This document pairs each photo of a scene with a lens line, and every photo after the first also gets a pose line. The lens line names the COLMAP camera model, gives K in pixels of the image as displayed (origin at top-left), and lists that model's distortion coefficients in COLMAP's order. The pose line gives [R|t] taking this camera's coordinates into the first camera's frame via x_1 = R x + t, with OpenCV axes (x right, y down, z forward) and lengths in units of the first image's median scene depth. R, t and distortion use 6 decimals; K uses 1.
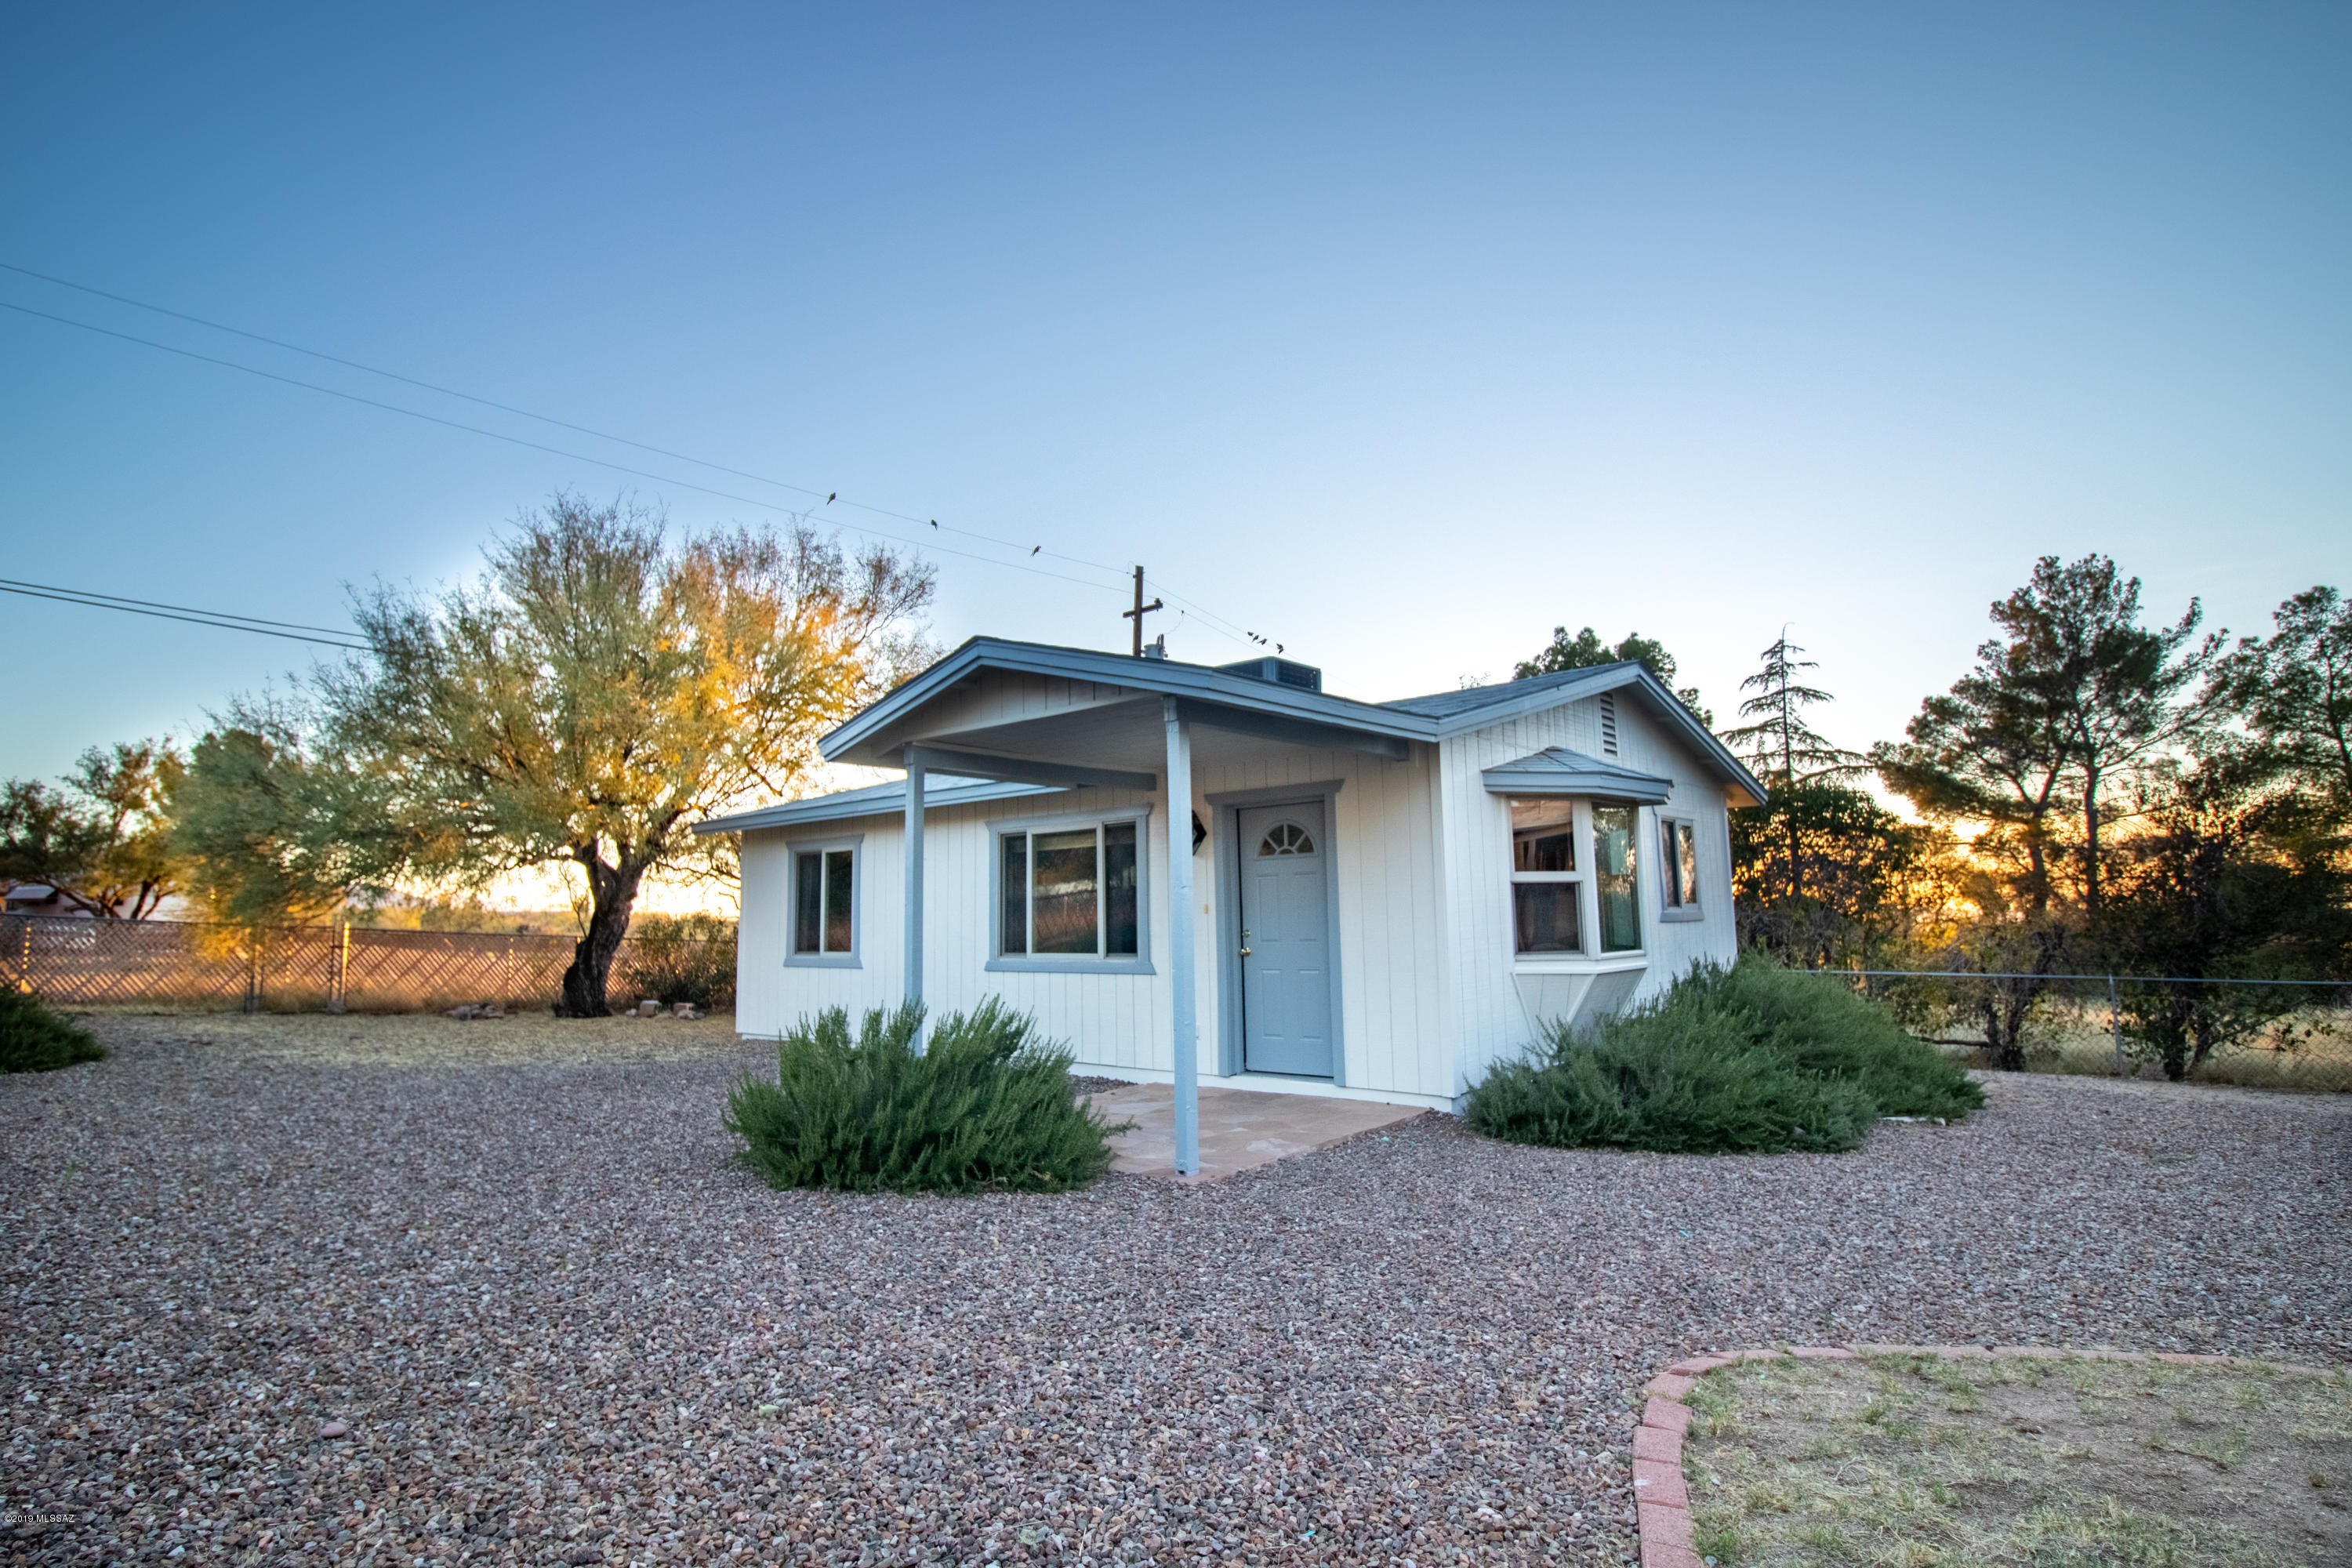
lens RADIAL K [[1148.9, 0, 1183.9], [0, 1148.9, 784.6], [0, 0, 1]] dist [-0.008422, -0.007731]
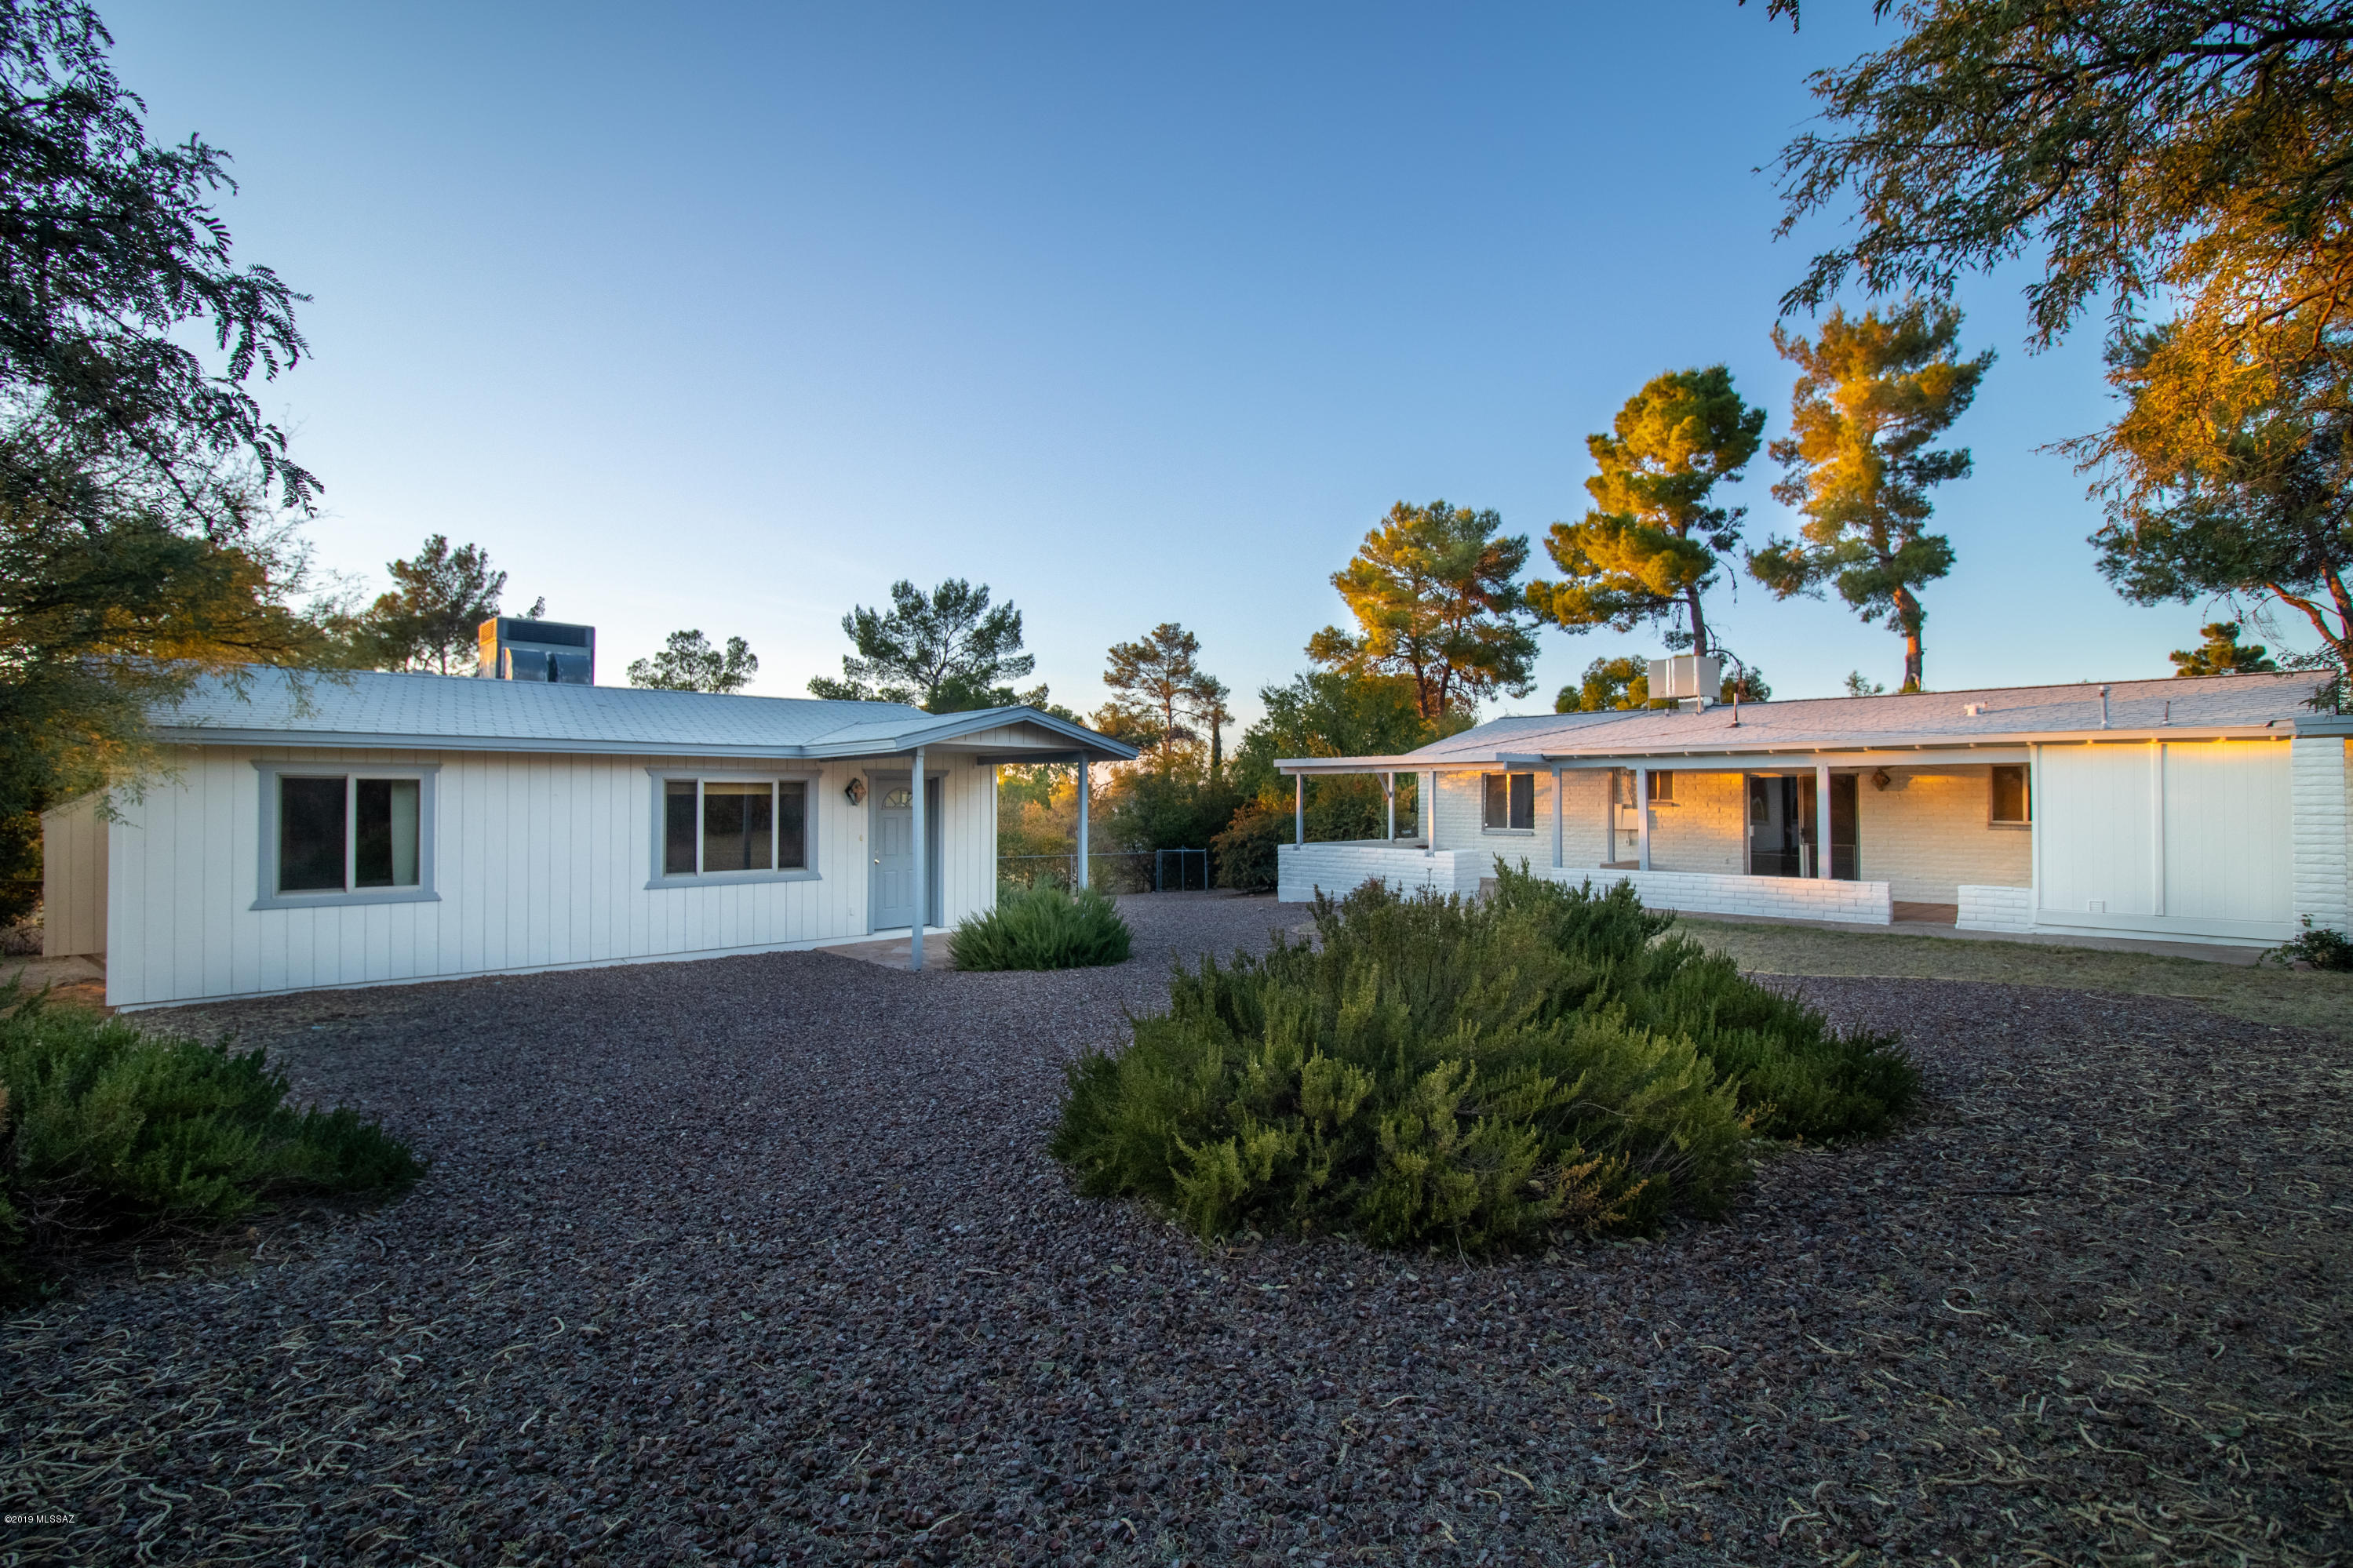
lens RADIAL K [[1057.4, 0, 1182.2], [0, 1057.4, 786.2], [0, 0, 1]] dist [-0.008854, -0.005792]
pose [[0.152153, 0.038486, 0.987607, -1.200544], [-0.105857, 0.994128, -0.022432, 0.016923], [-0.982672, -0.101132, 0.155334, 0.270953]]
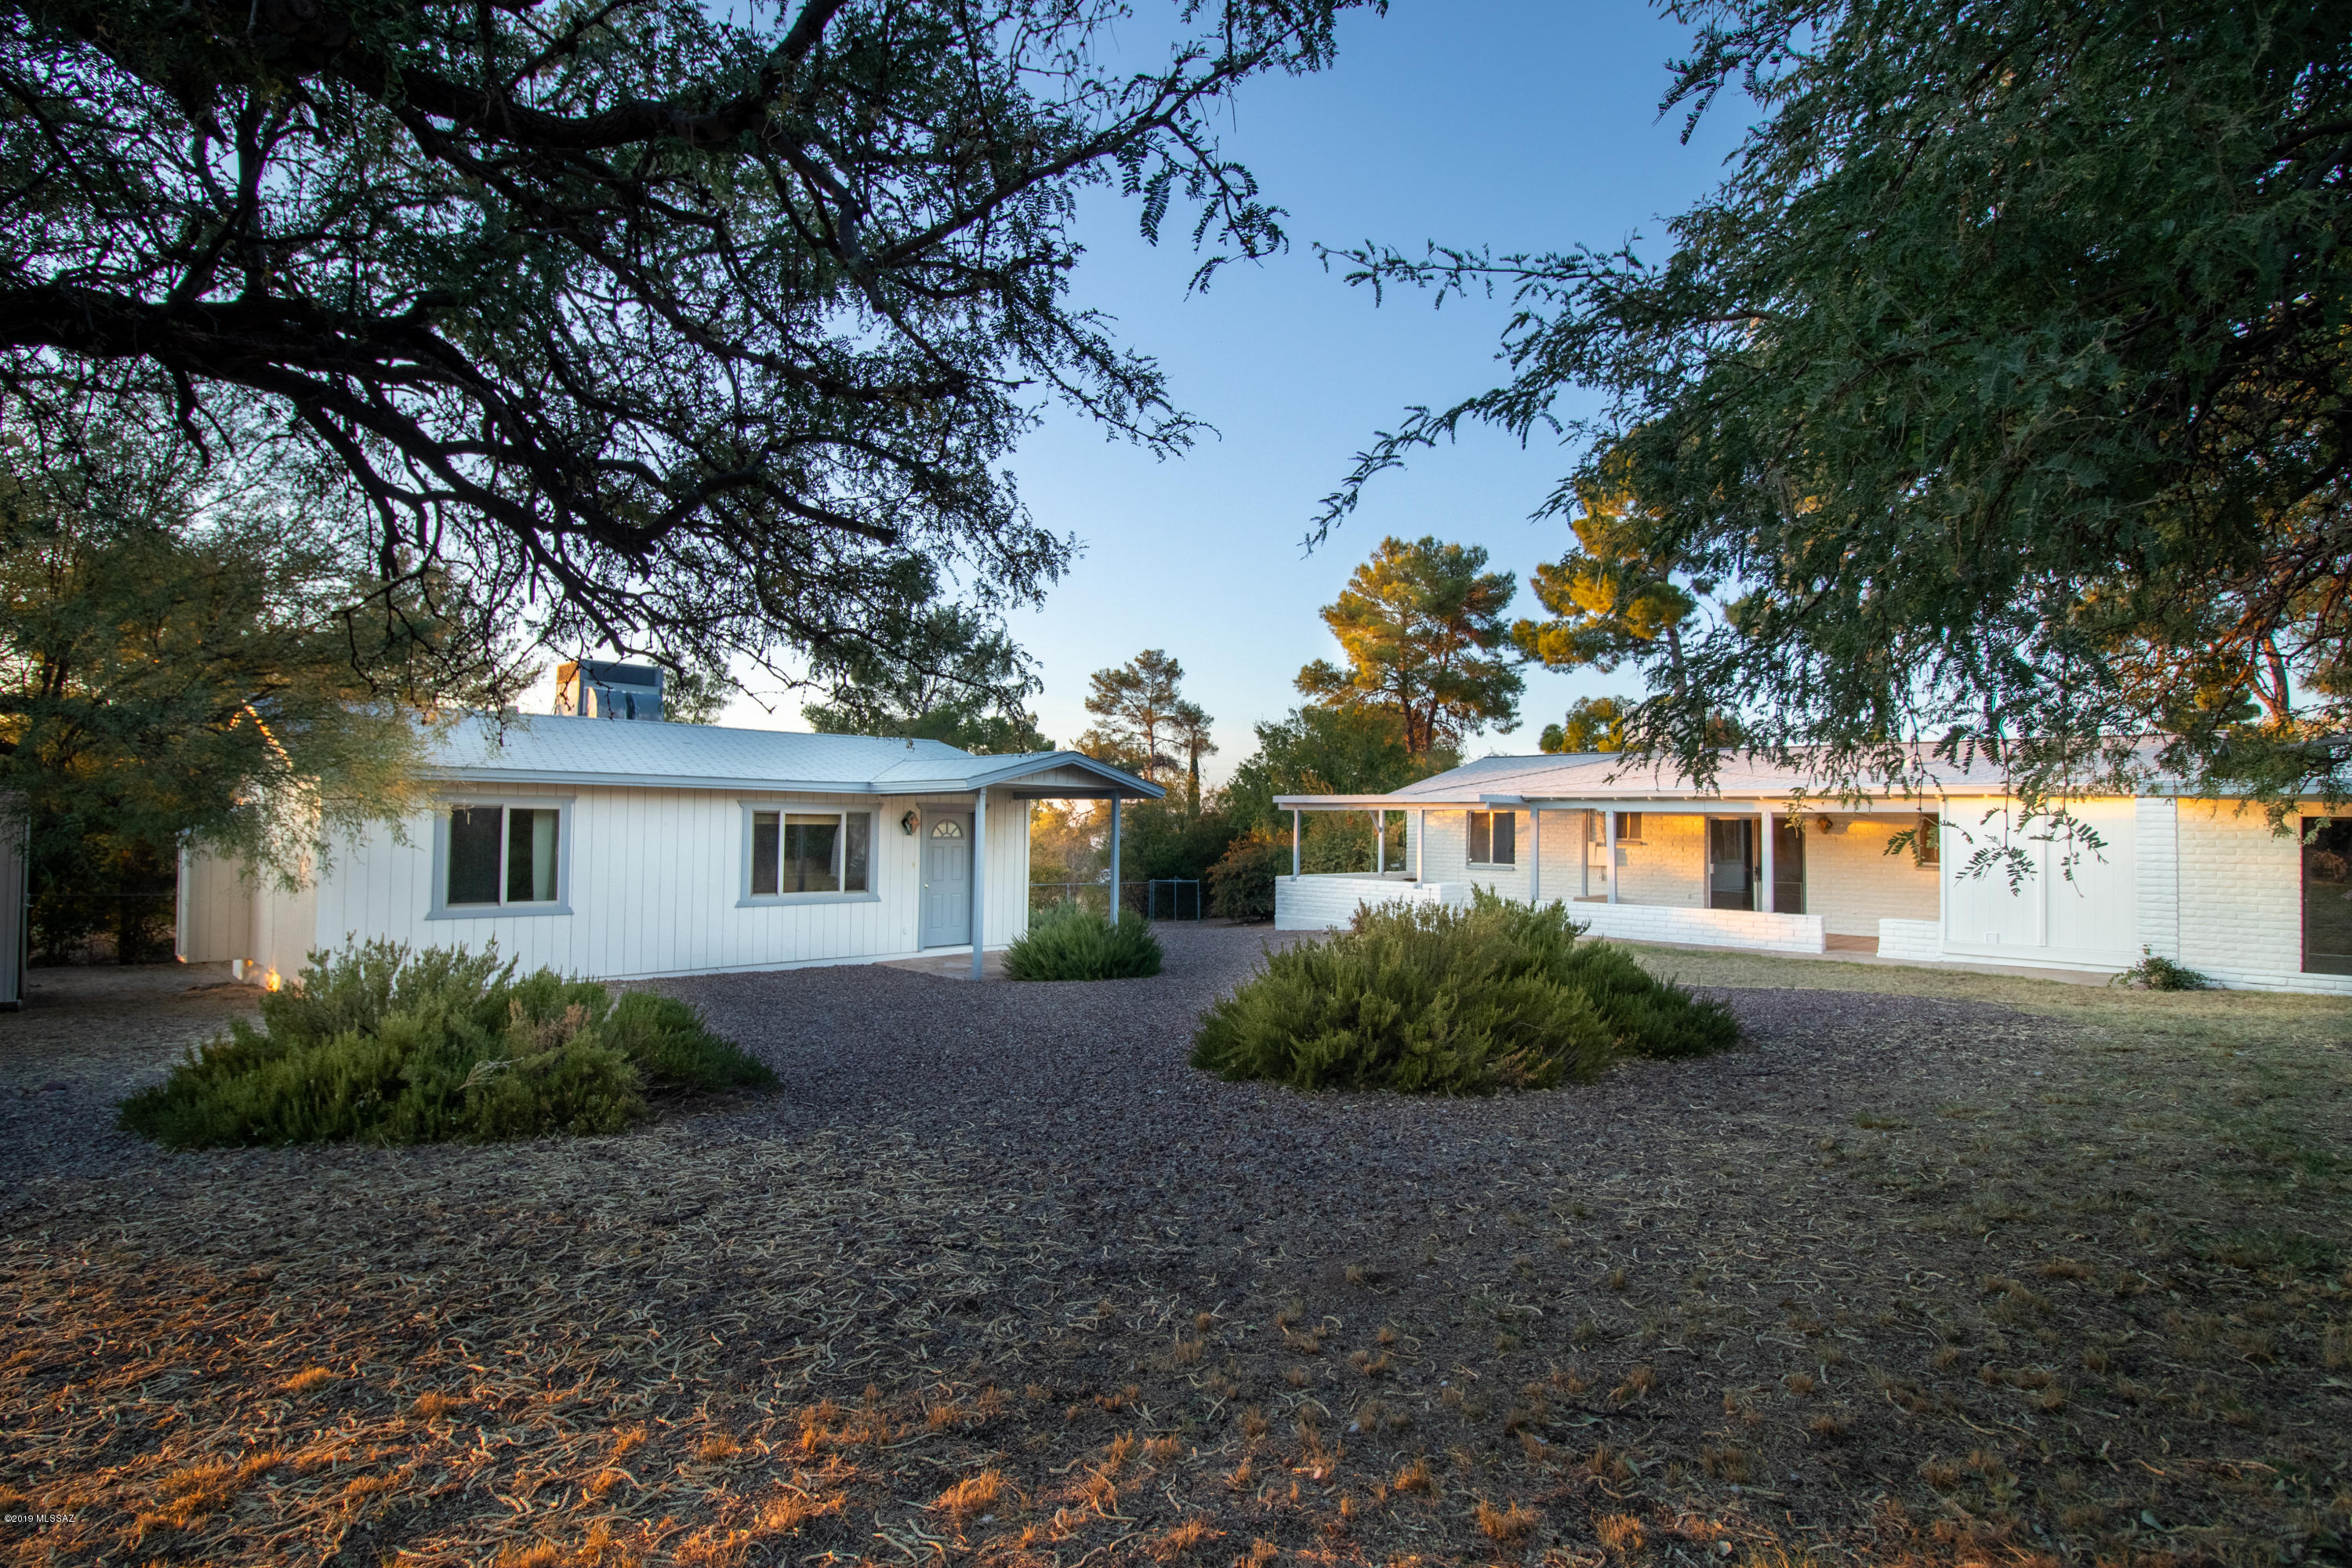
lens RADIAL K [[1148.9, 0, 1183.2], [0, 1148.9, 790.1], [0, 0, 1]] dist [-0.008422, -0.007731]
pose [[0.118905, 0.060303, 0.991073, -1.495280], [-0.119650, 0.991750, -0.045990, 0.019611], [-0.985670, -0.113113, 0.125139, 0.304598]]
